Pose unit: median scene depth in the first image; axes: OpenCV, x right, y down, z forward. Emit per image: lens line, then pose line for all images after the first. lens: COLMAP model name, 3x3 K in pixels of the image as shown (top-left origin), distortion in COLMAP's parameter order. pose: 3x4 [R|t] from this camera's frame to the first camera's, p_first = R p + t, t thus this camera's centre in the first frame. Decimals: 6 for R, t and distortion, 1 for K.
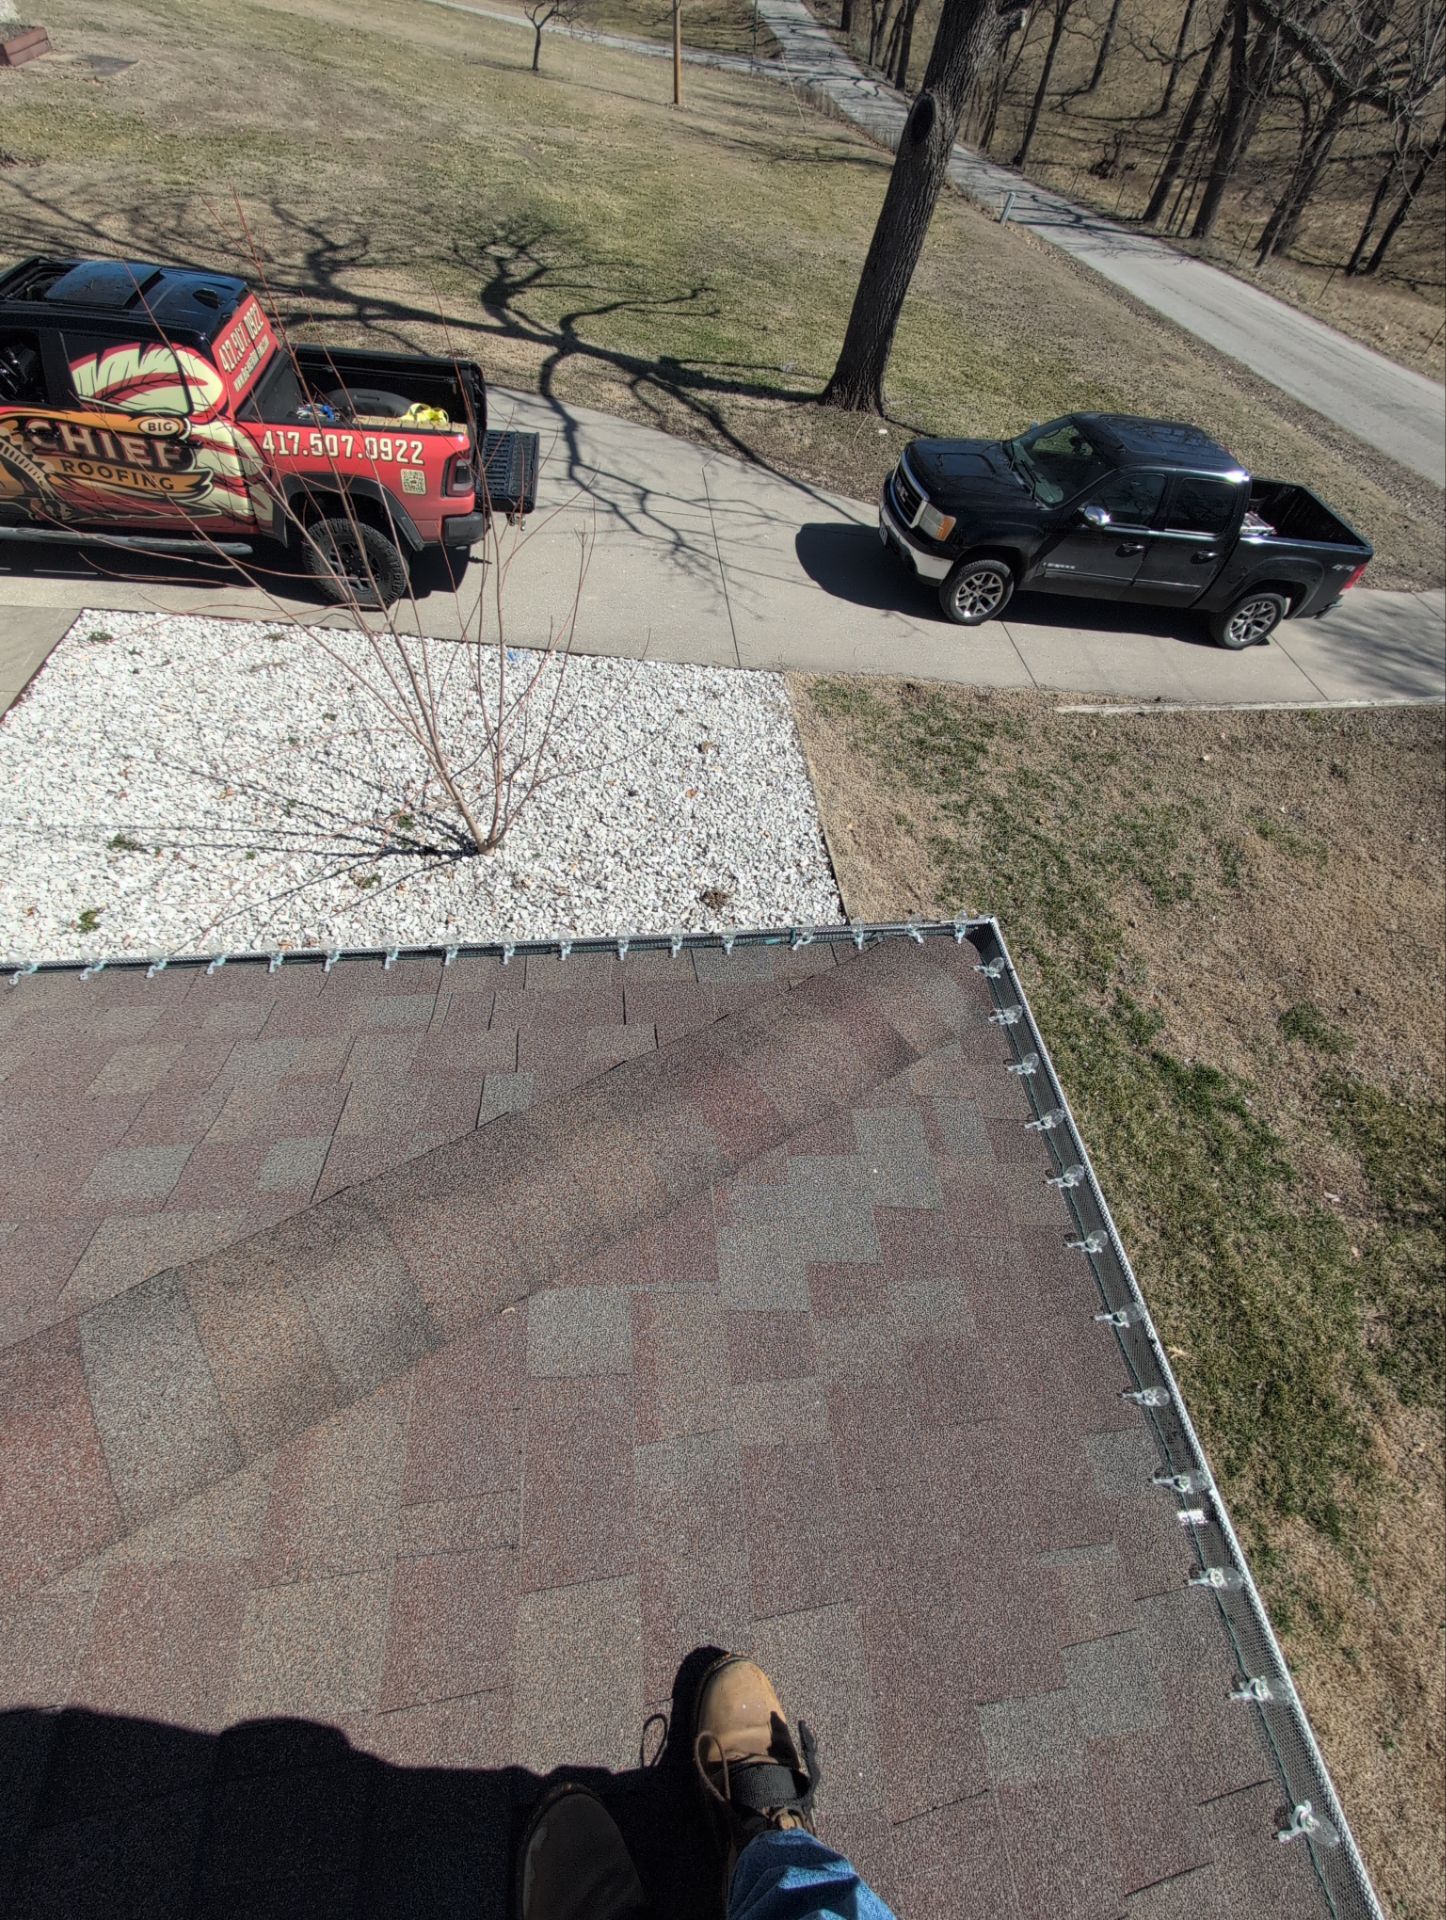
lens RADIAL K [[817.3, 0, 721.6], [0, 817.3, 961.3], [0, 0, 1]] dist [-0.000431, 0.000940]
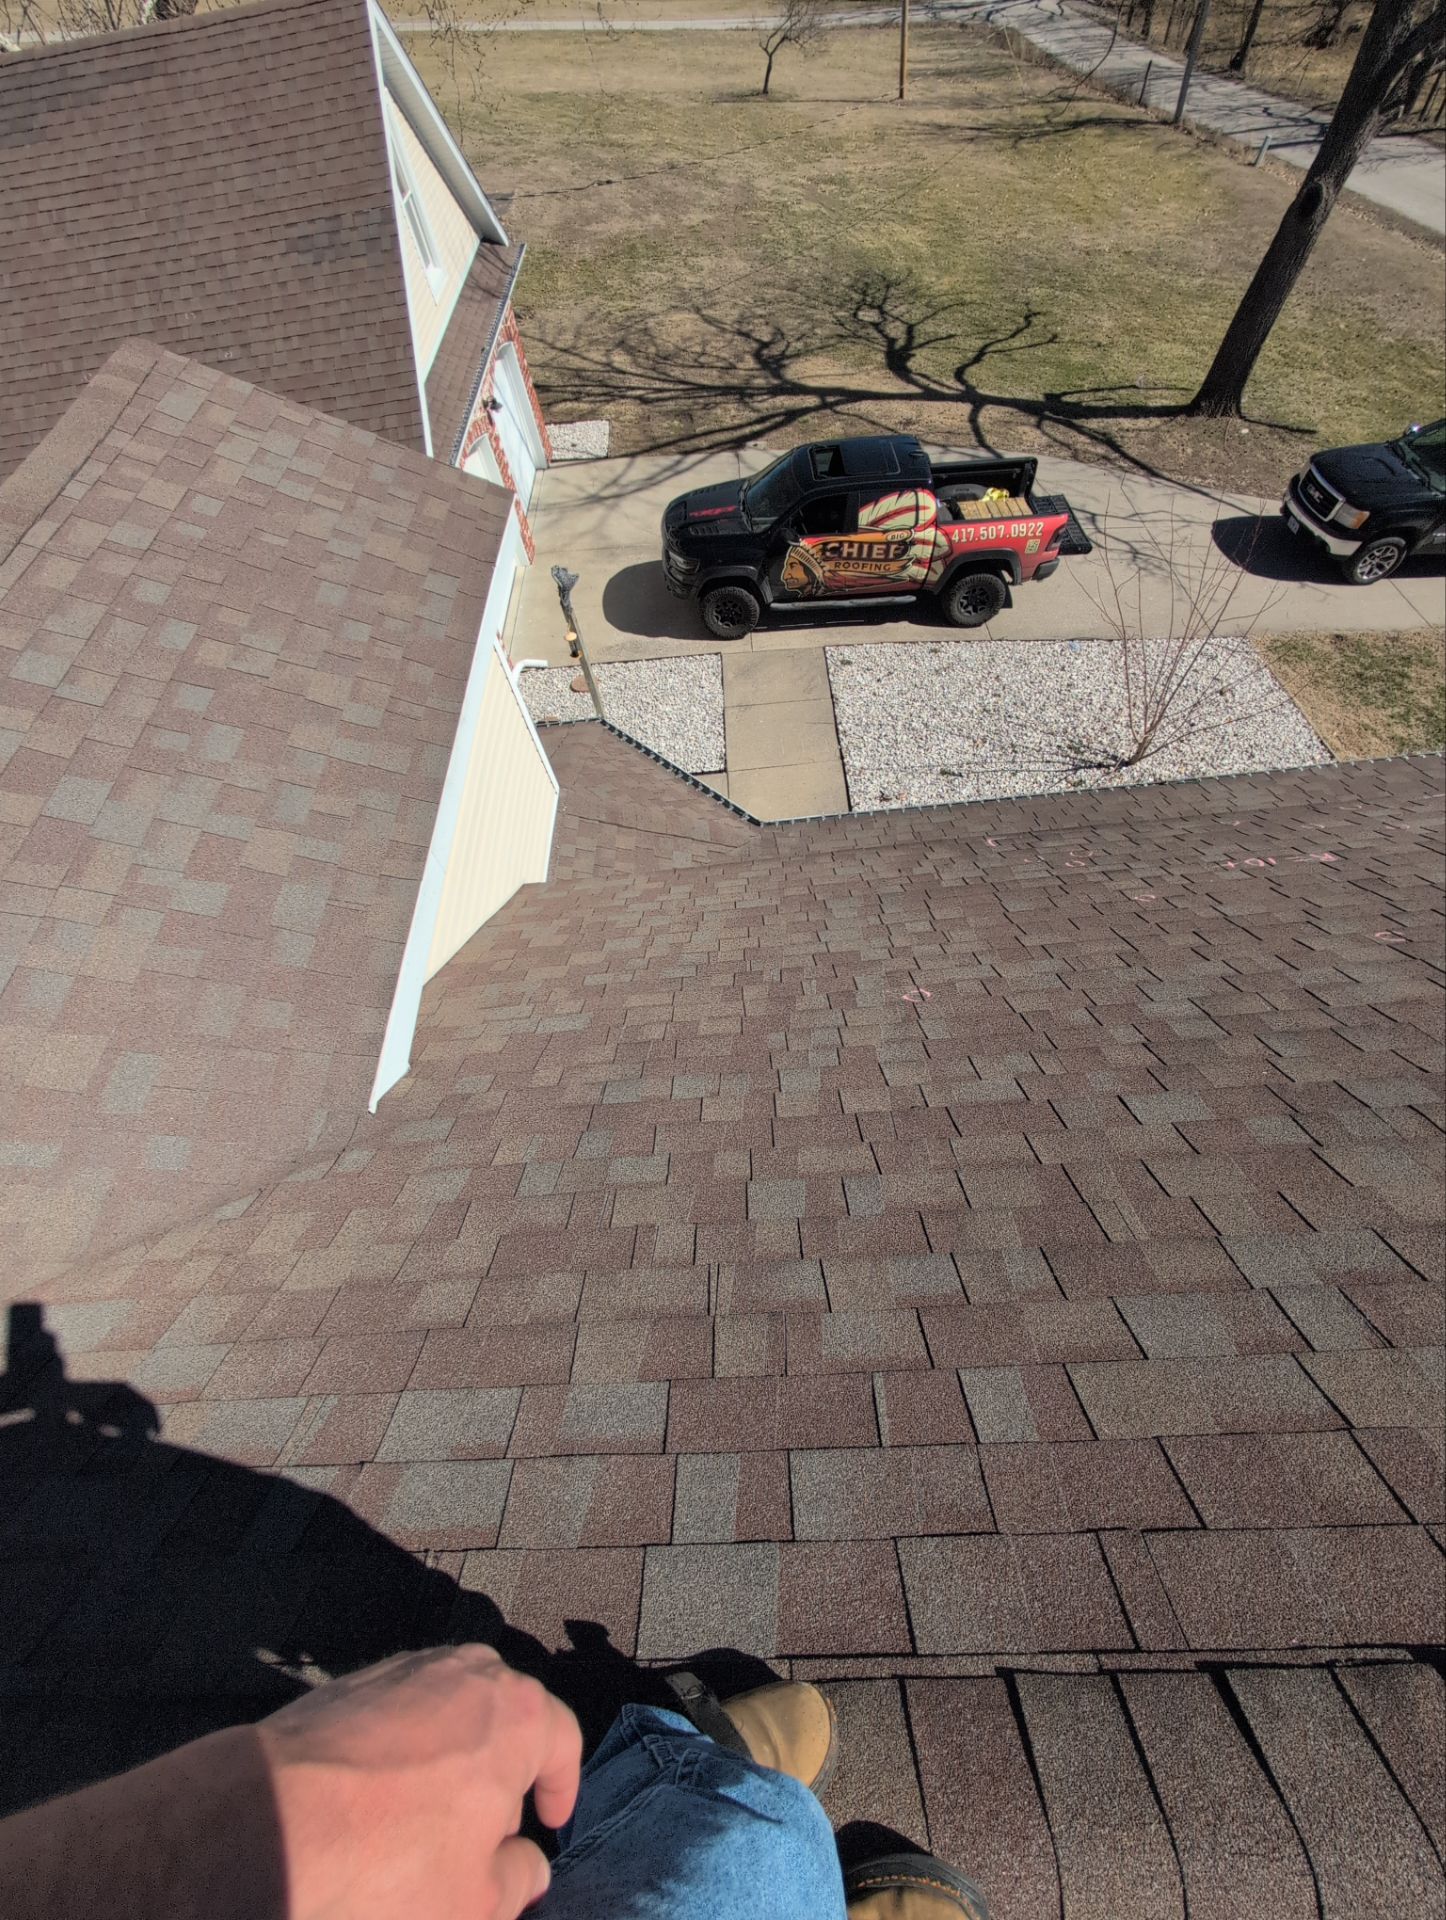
lens RADIAL K [[817.3, 0, 723.4], [0, 817.3, 962.9], [0, 0, 1]] dist [-0.000431, 0.000940]
pose [[0.983810, -0.041620, -0.174318, -0.535375], [0.049219, 0.998007, 0.039502, 0.111552], [0.172326, -0.047442, 0.983897, -0.555254]]
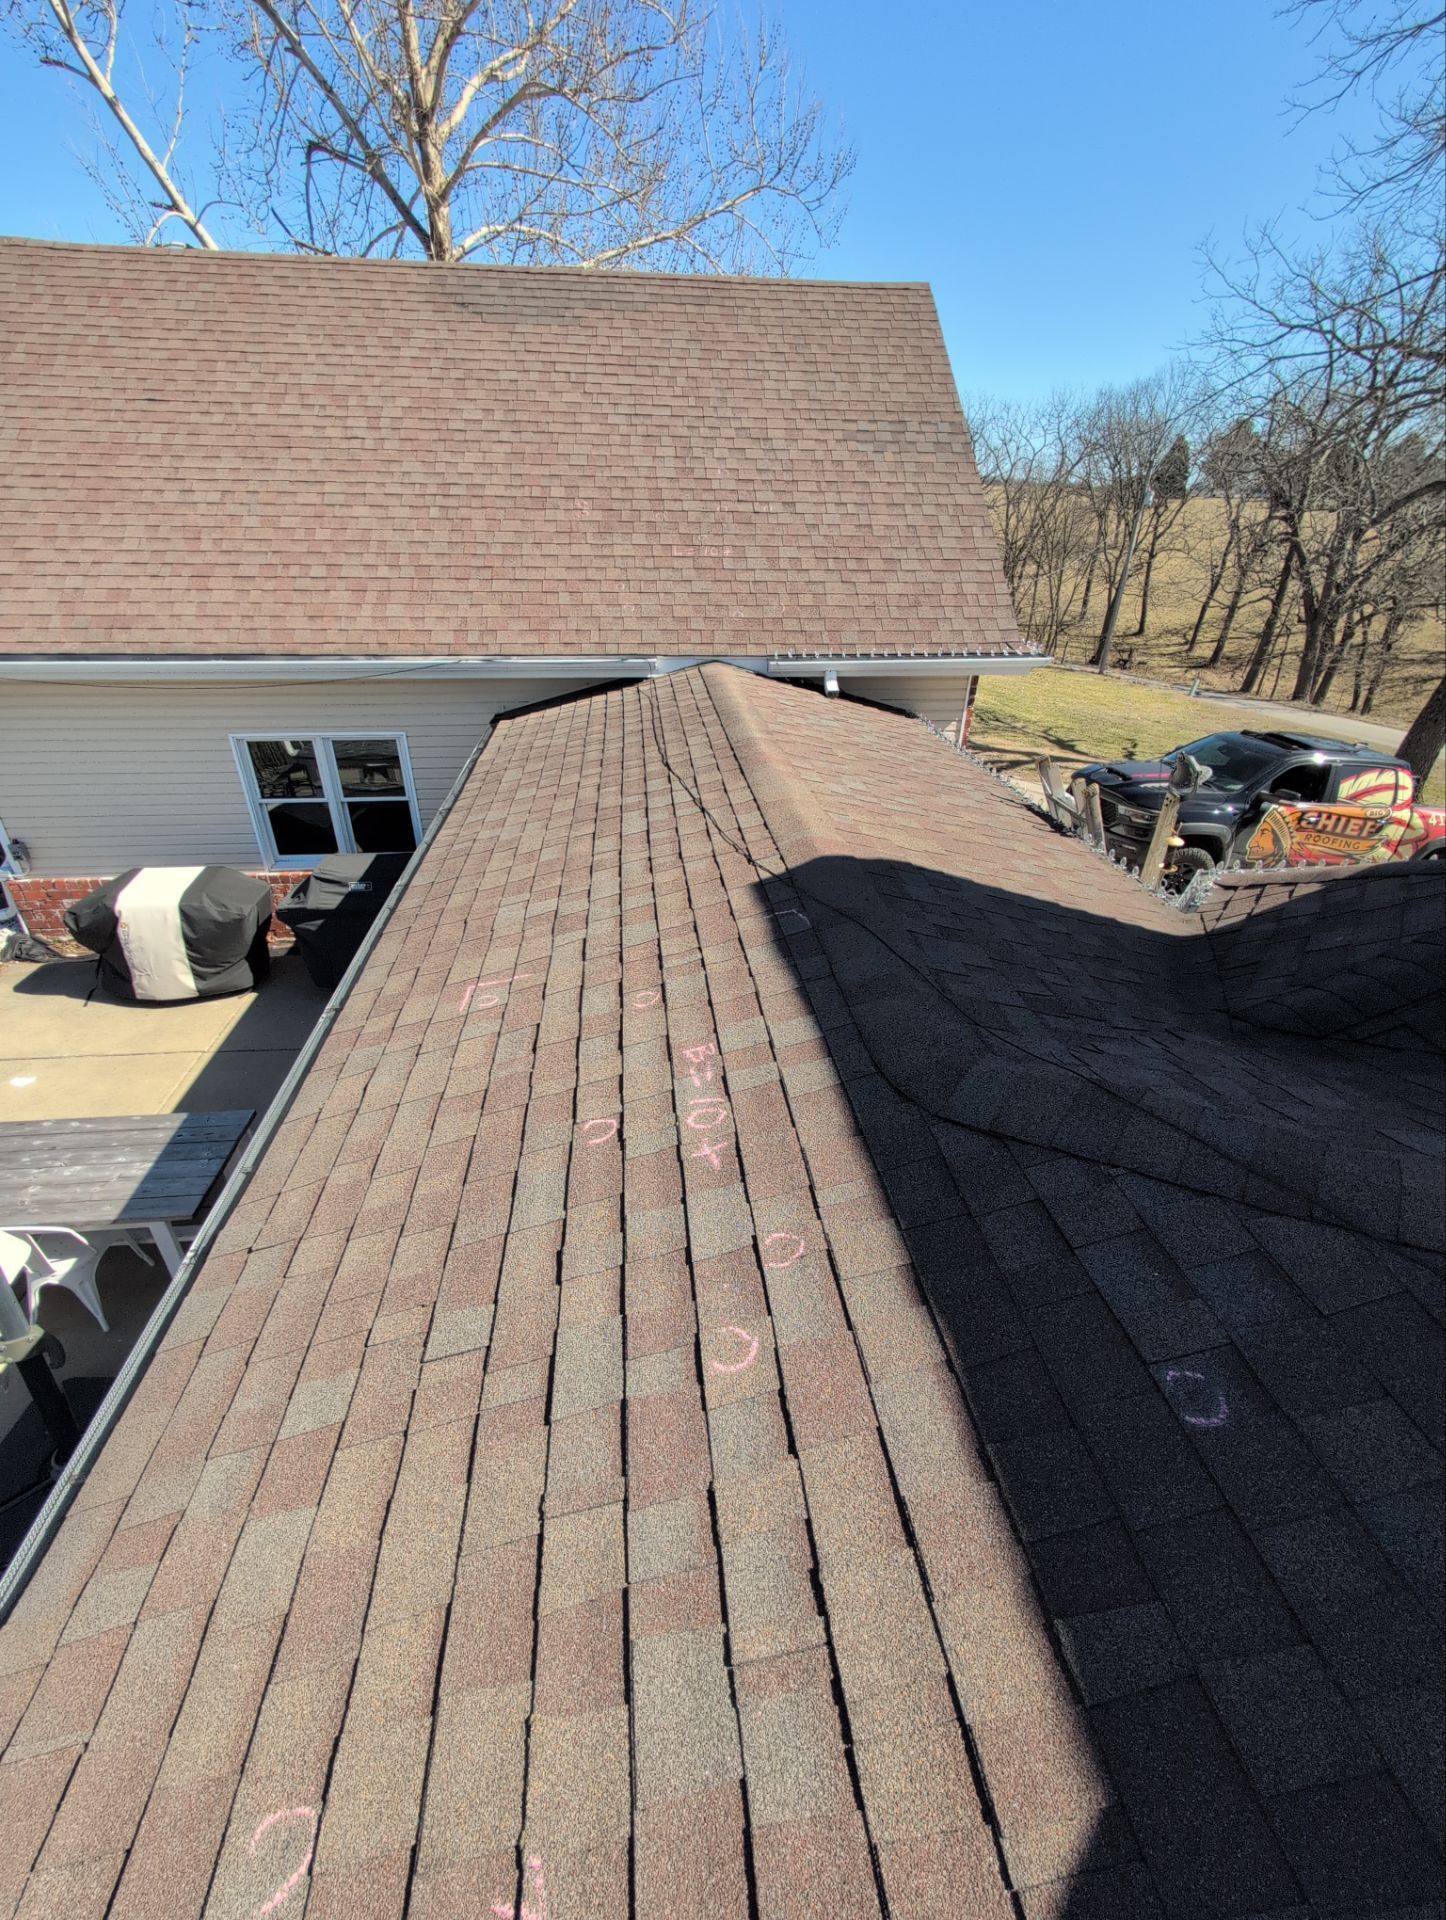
lens RADIAL K [[817.3, 0, 722.7], [0, 817.3, 961.6], [0, 0, 1]] dist [-0.000431, 0.000940]
pose [[0.999247, -0.038590, 0.003953, -1.323790], [0.036694, 0.907232, -0.419027, 0.140551], [0.012584, 0.418857, 0.907965, -0.208244]]
